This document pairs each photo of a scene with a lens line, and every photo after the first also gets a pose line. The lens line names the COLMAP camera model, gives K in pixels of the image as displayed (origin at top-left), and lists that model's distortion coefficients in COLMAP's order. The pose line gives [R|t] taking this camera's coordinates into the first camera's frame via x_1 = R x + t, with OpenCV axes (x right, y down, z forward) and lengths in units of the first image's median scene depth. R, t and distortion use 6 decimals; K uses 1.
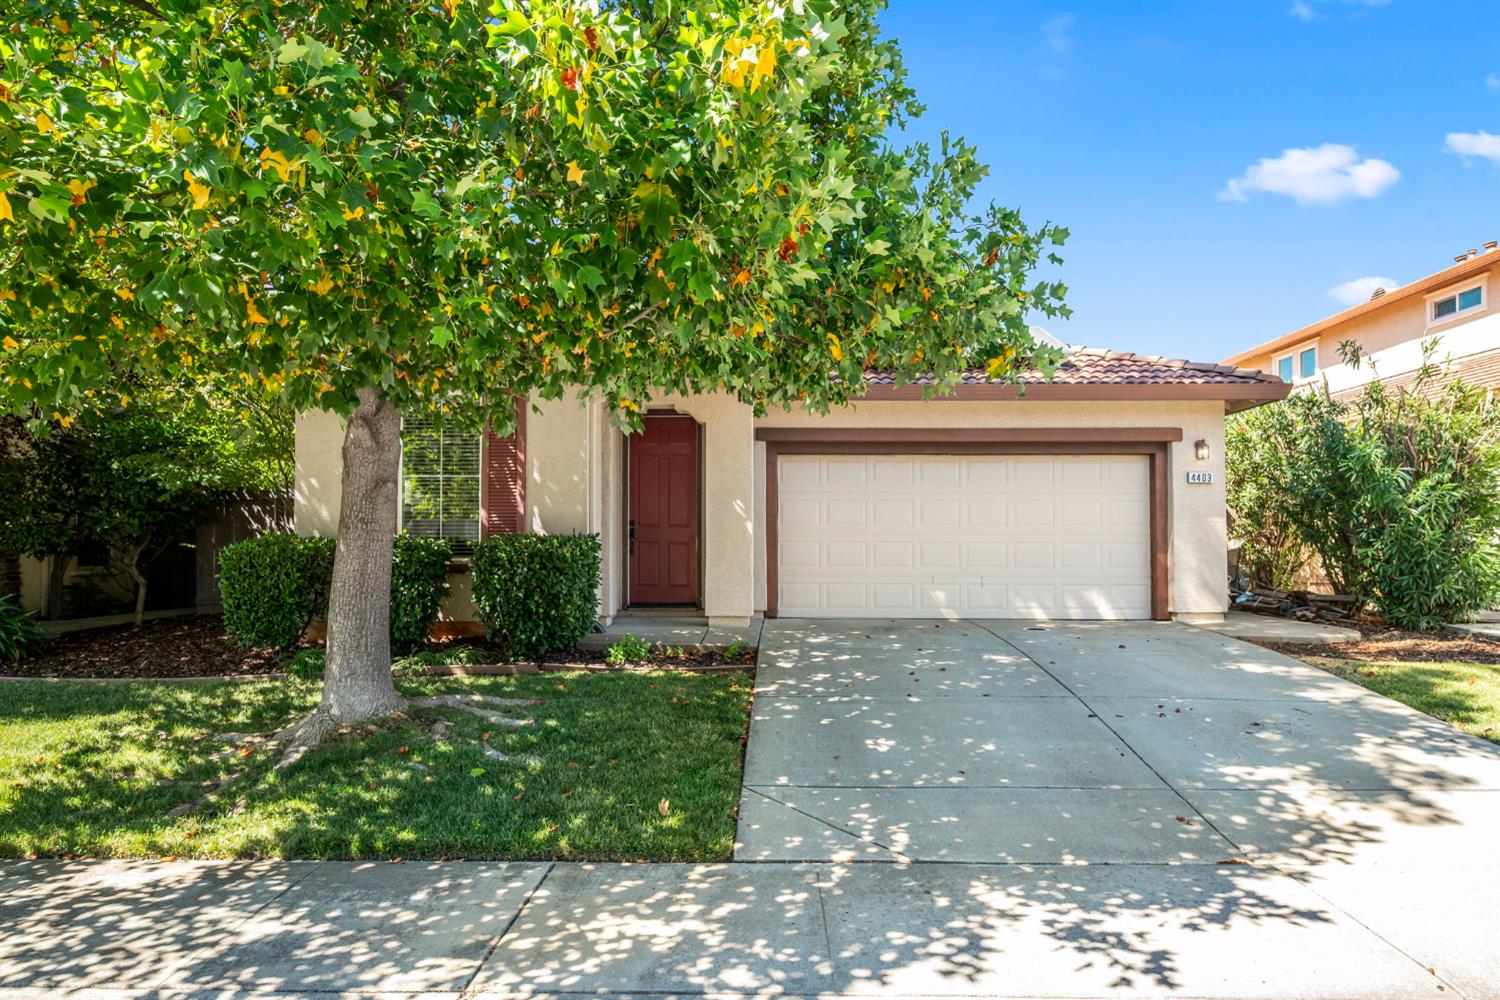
lens RADIAL K [[666.9, 0, 745.9], [0, 666.9, 503.3], [0, 0, 1]] dist [-0.003852, -0.000884]
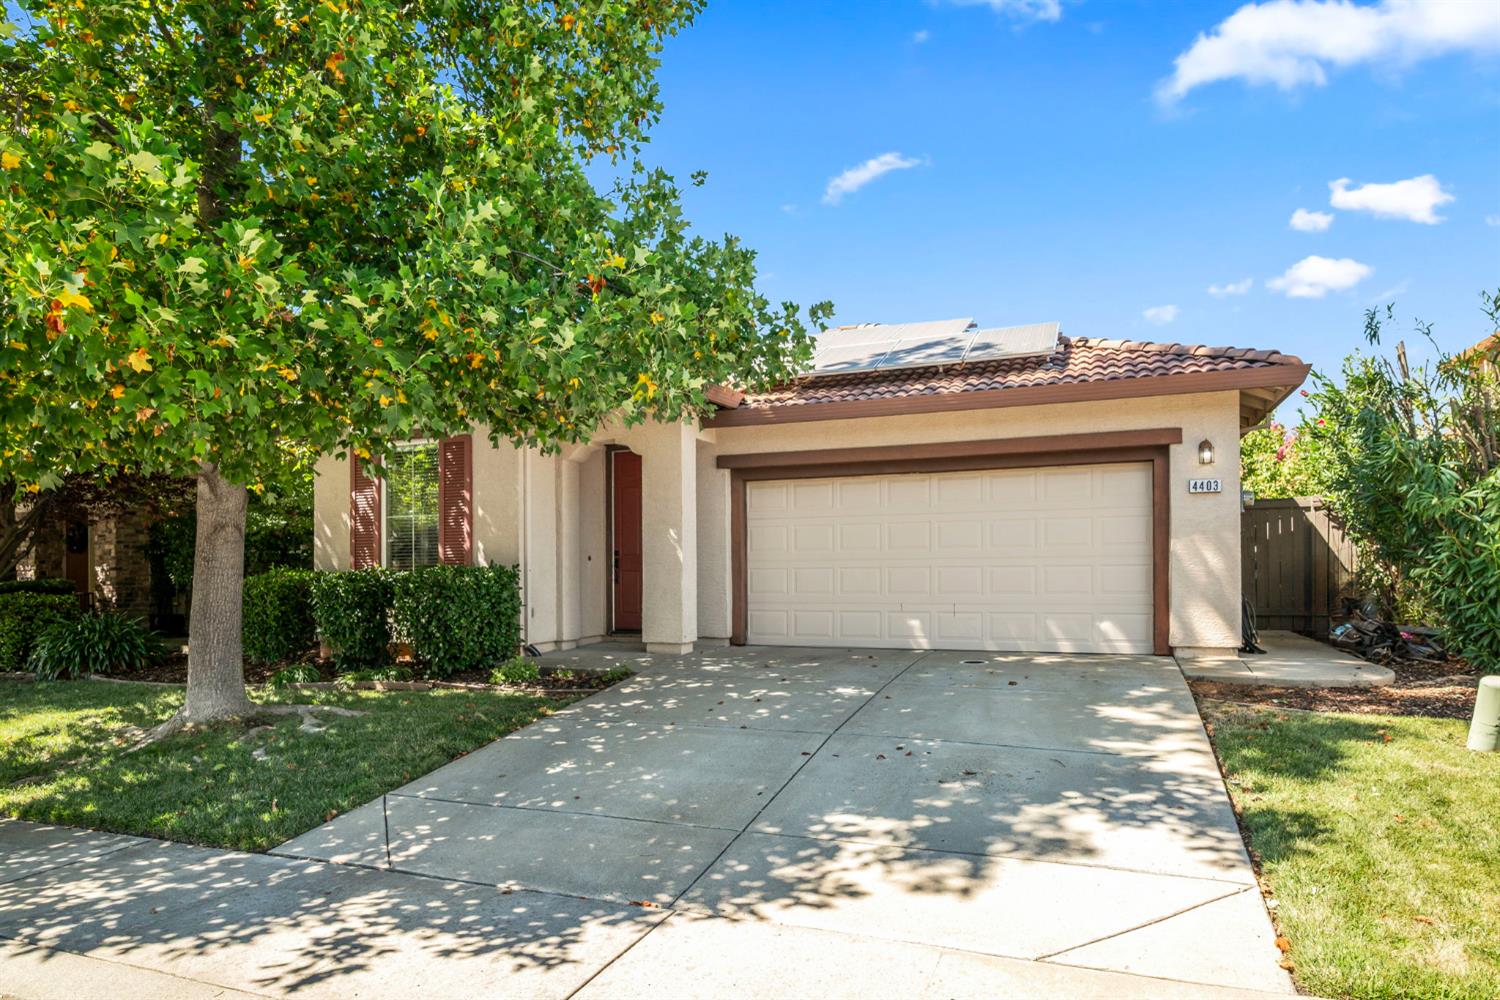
lens RADIAL K [[672.2, 0, 750.5], [0, 672.2, 529.3], [0, 0, 1]] dist [-0.002555, -0.000637]
pose [[0.963379, -0.029751, -0.266487, 0.418804], [0.029493, 0.999553, -0.004969, 0.004256], [0.266515, -0.003073, 0.963826, 0.042731]]
